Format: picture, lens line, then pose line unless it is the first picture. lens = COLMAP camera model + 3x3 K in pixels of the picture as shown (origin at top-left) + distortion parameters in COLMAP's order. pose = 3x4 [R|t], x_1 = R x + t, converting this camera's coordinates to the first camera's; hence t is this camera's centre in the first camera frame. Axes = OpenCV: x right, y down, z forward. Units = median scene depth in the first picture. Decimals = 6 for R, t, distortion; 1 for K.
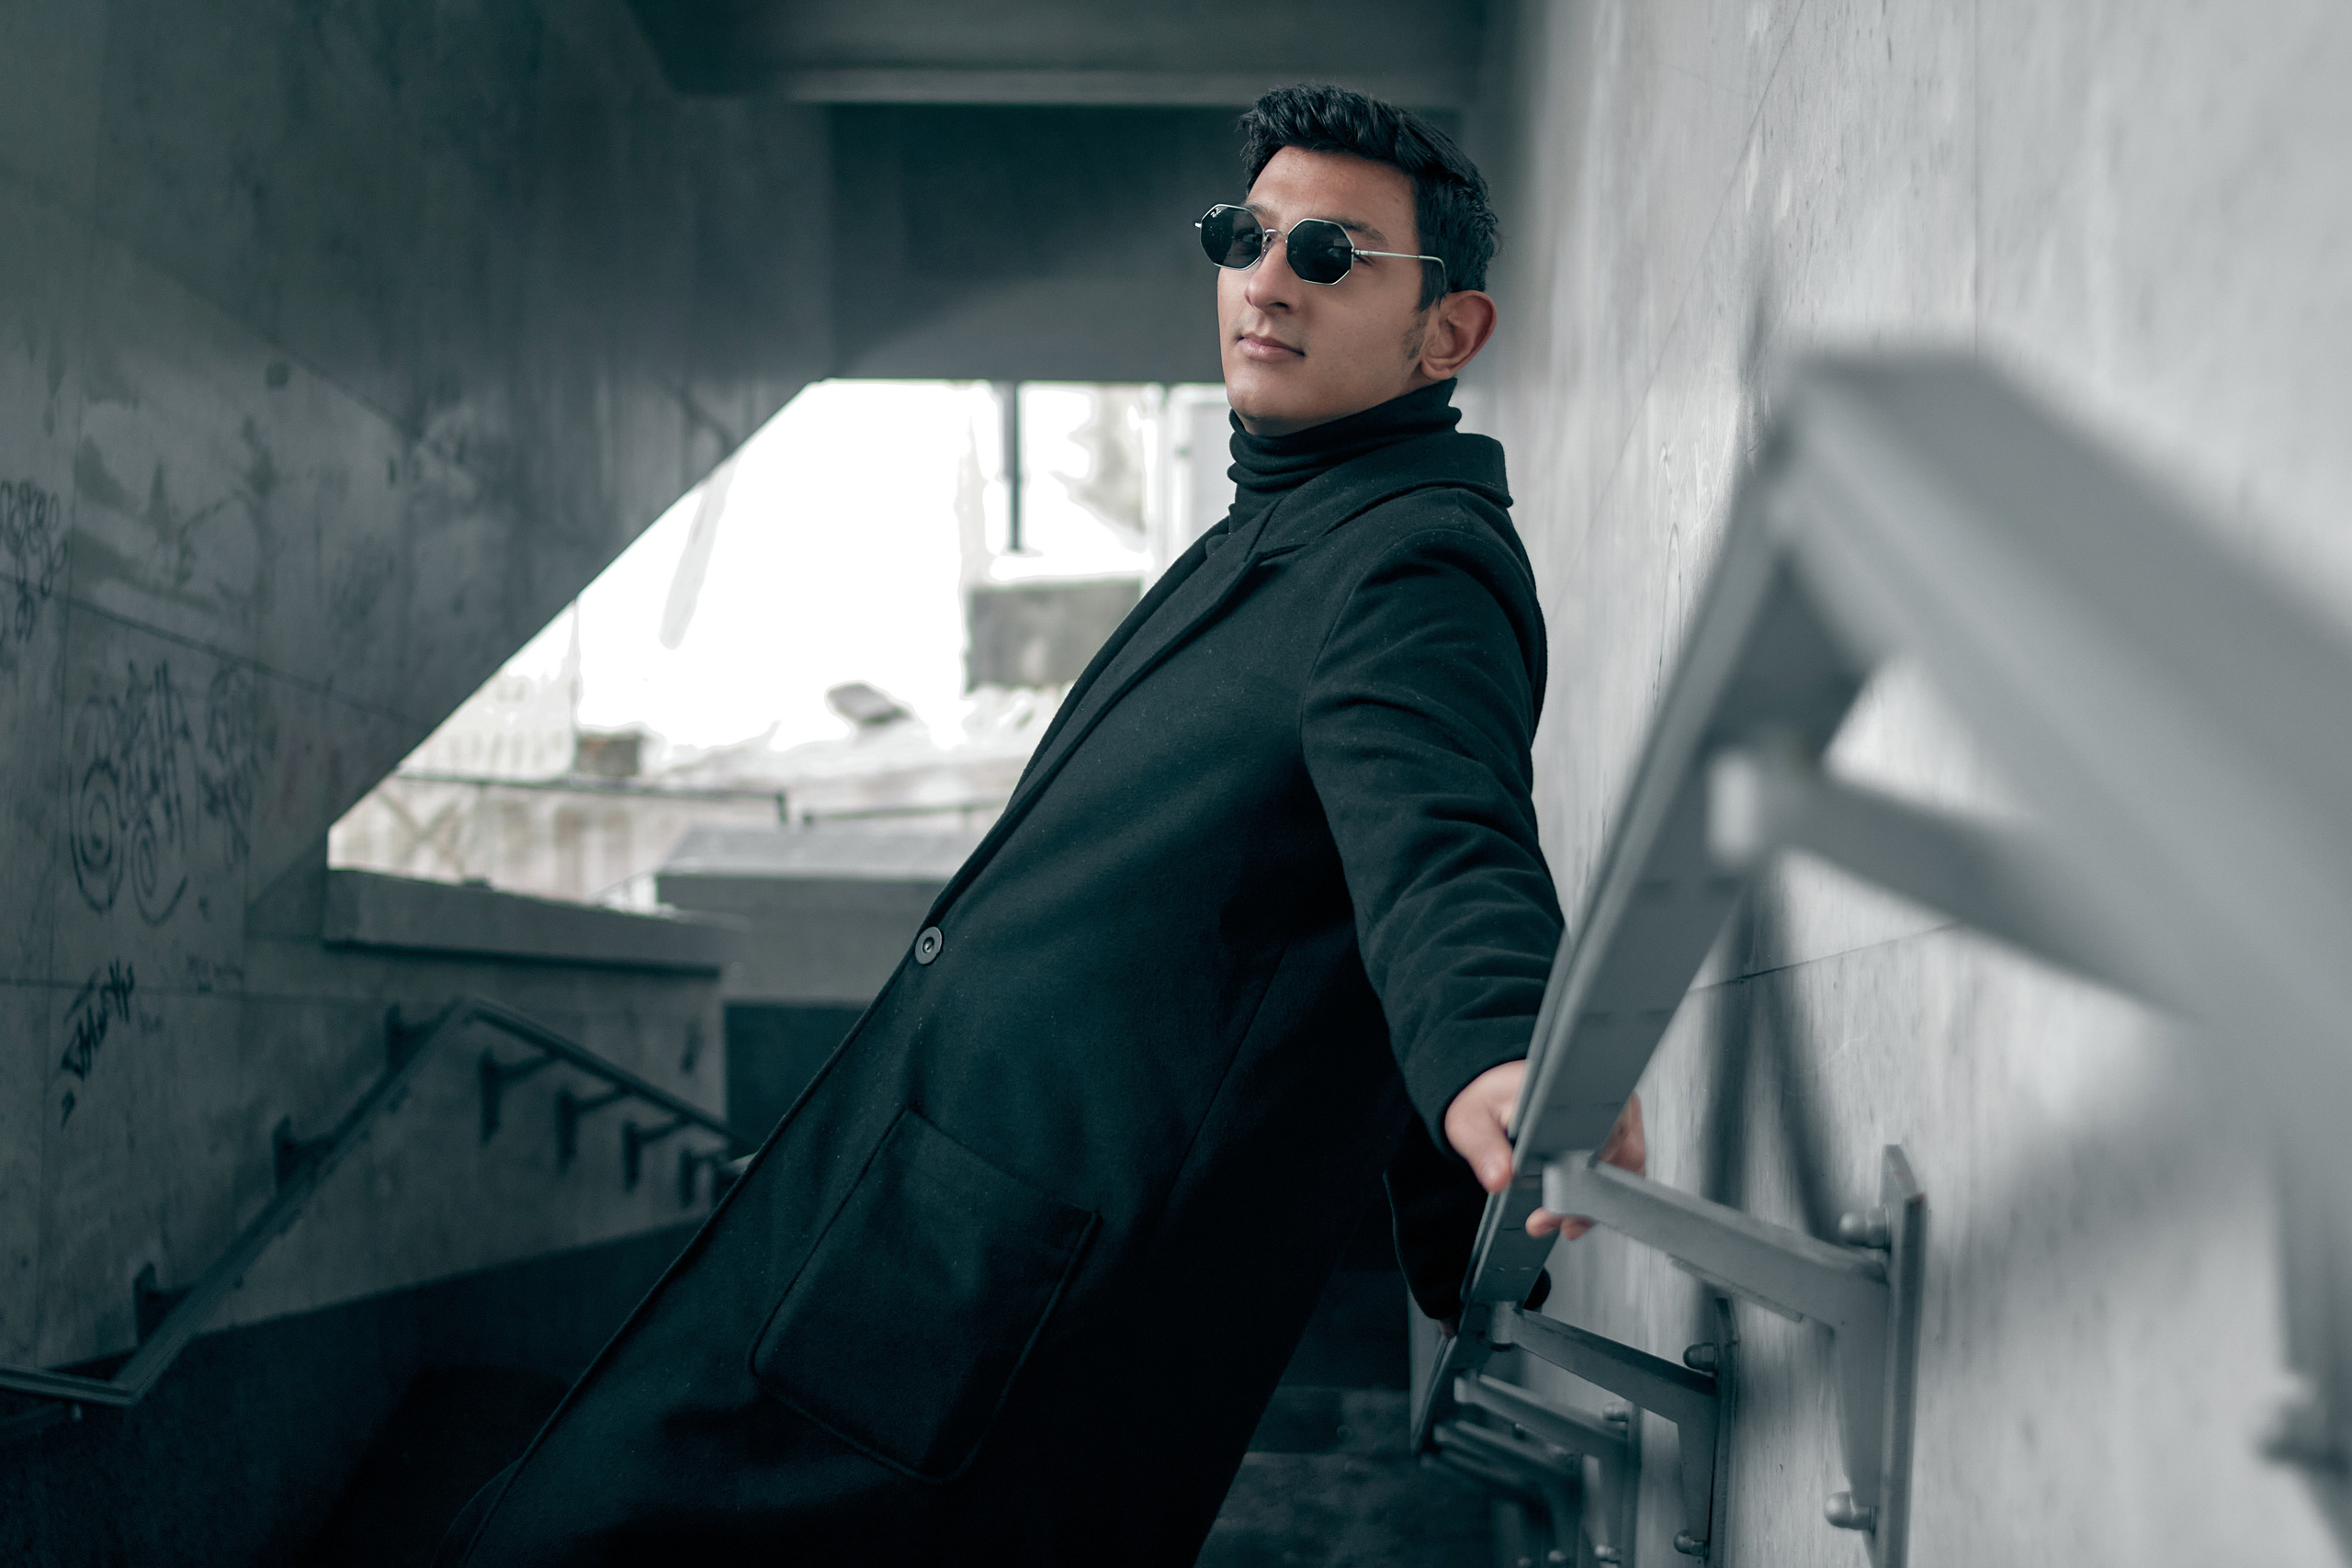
lens RADIAL K [[3763.3, 0, 1176.0], [0, 3763.3, 784.0], [0, 0, 1]] dist [-0.095780, 0.002626]
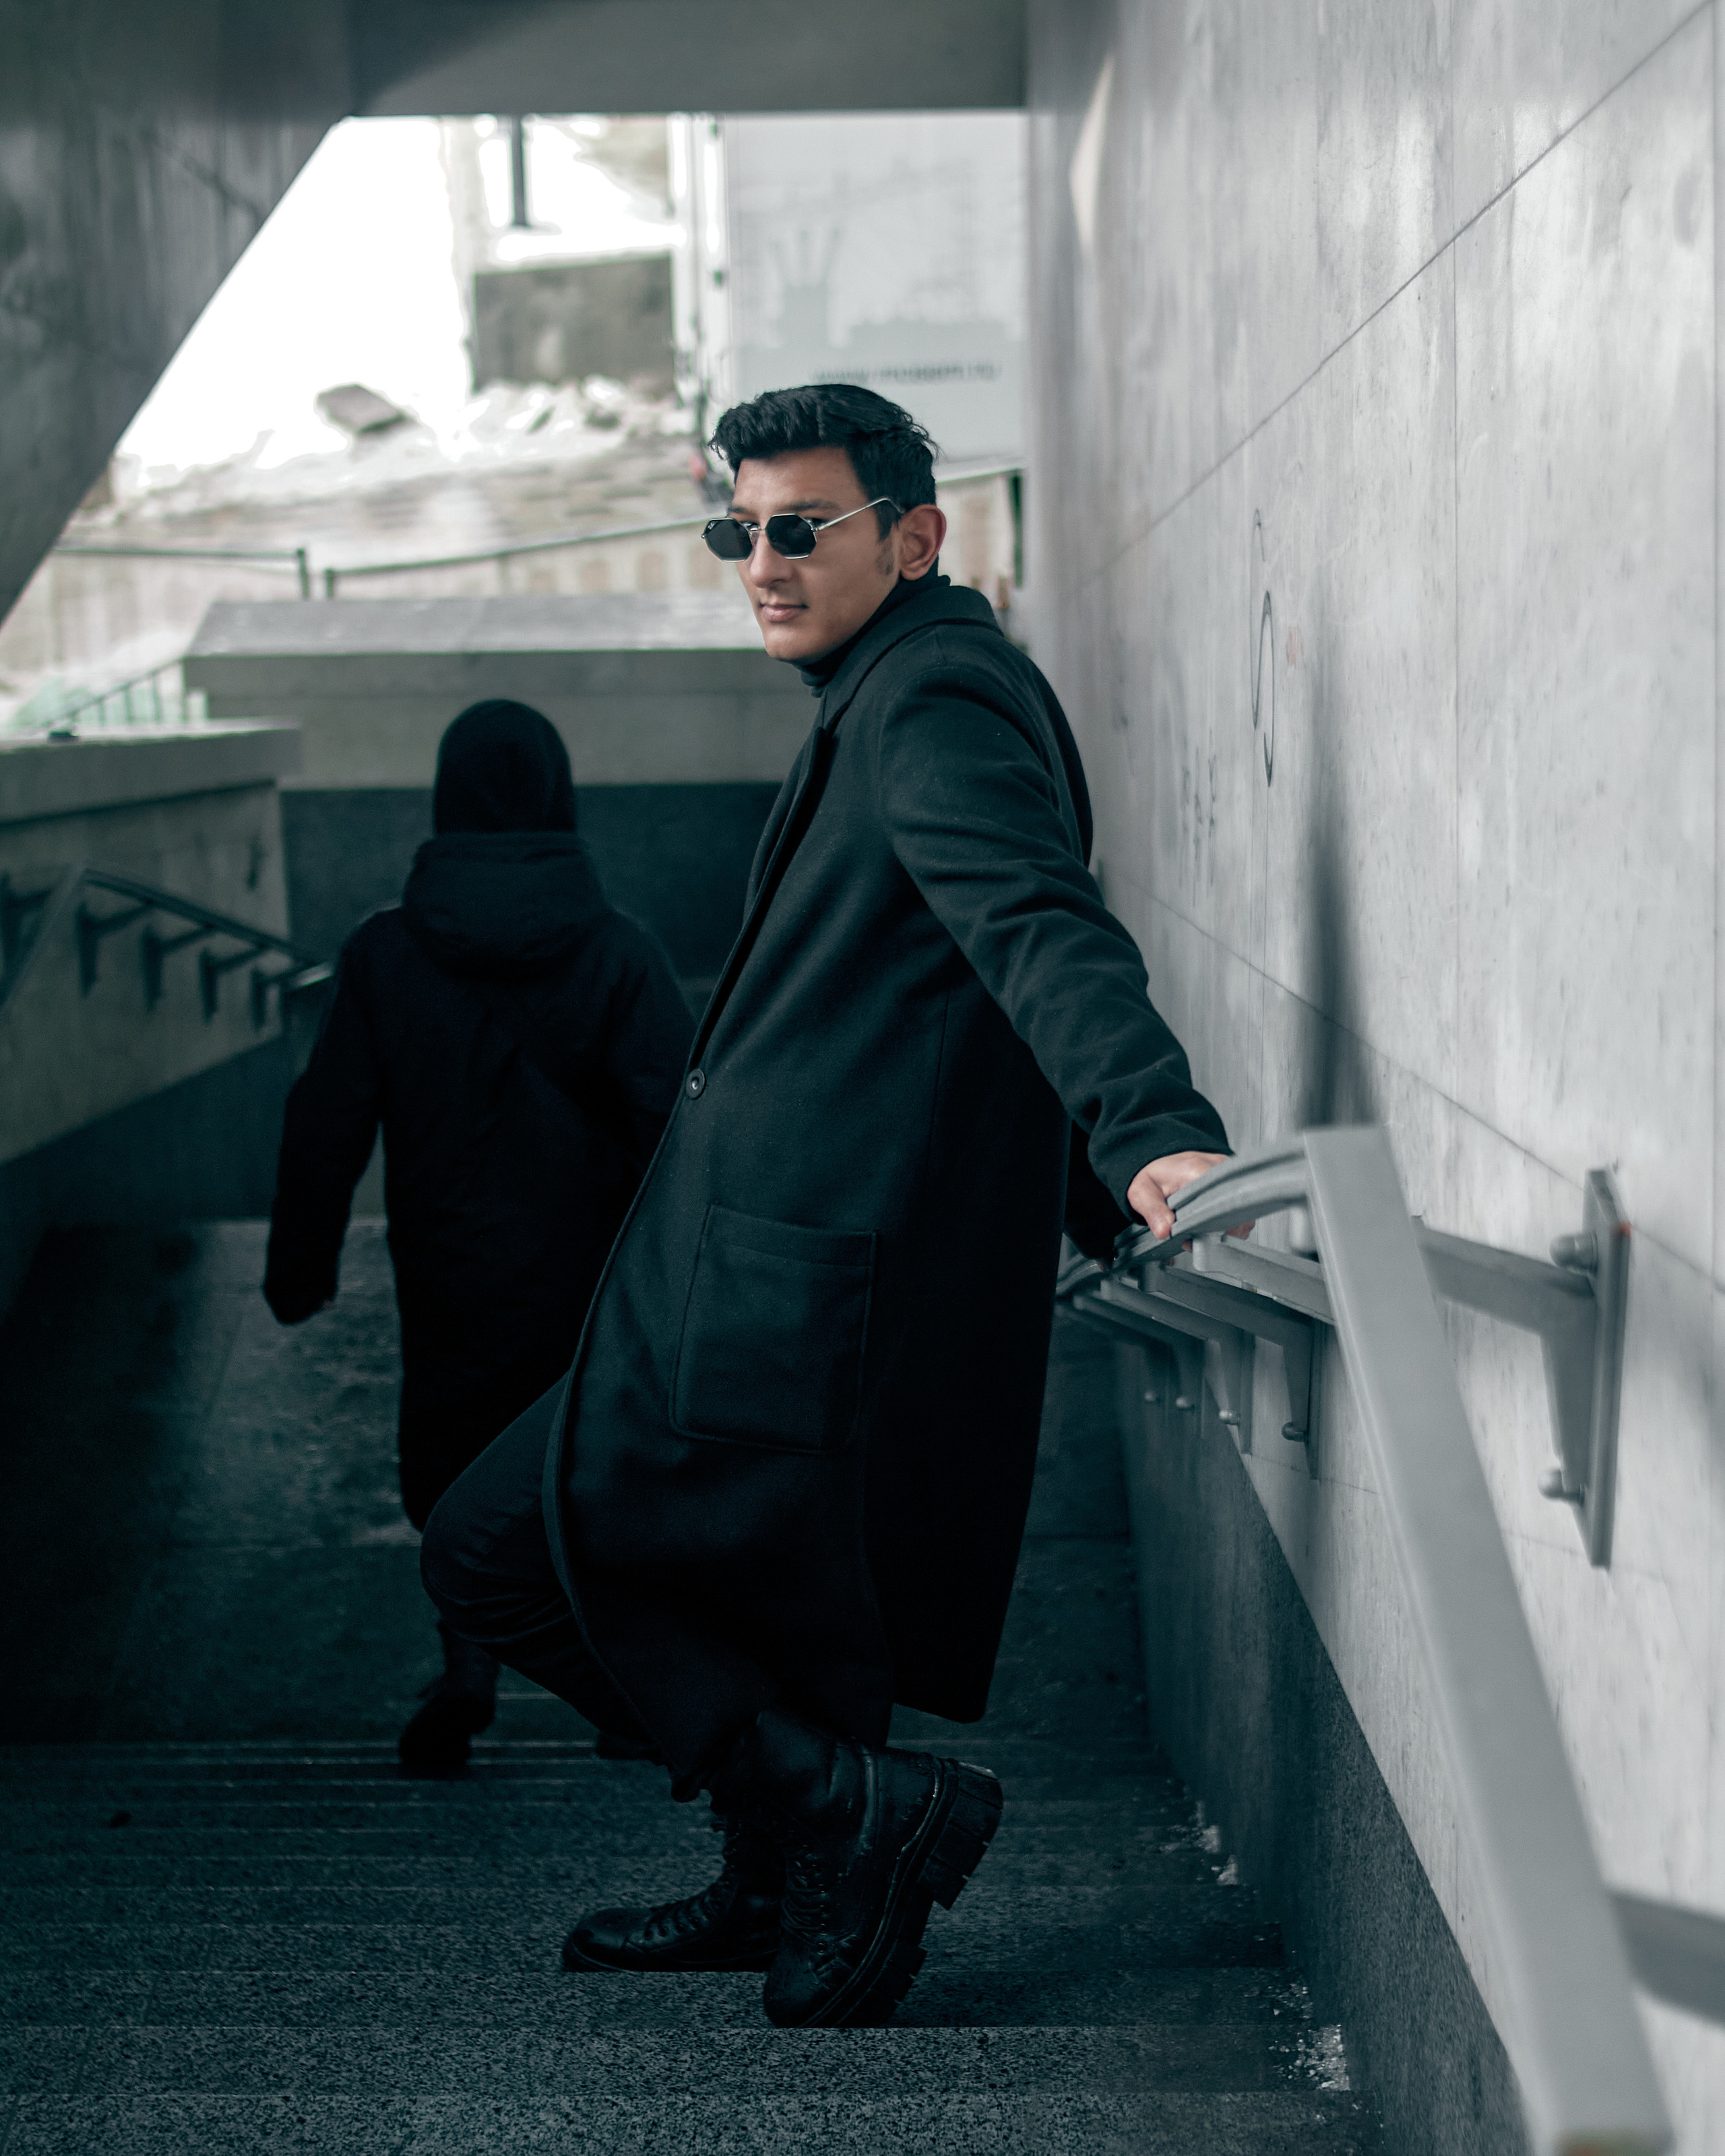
lens RADIAL K [[5066.9, 0, 862.5], [0, 5066.9, 1078.0], [0, 0, 1]] dist [-0.070979, -0.189636]
pose [[0.998168, -0.038813, 0.046413, -0.037484], [0.030467, 0.985207, 0.168639, -0.090863], [-0.052272, -0.166916, 0.984585, -0.294603]]
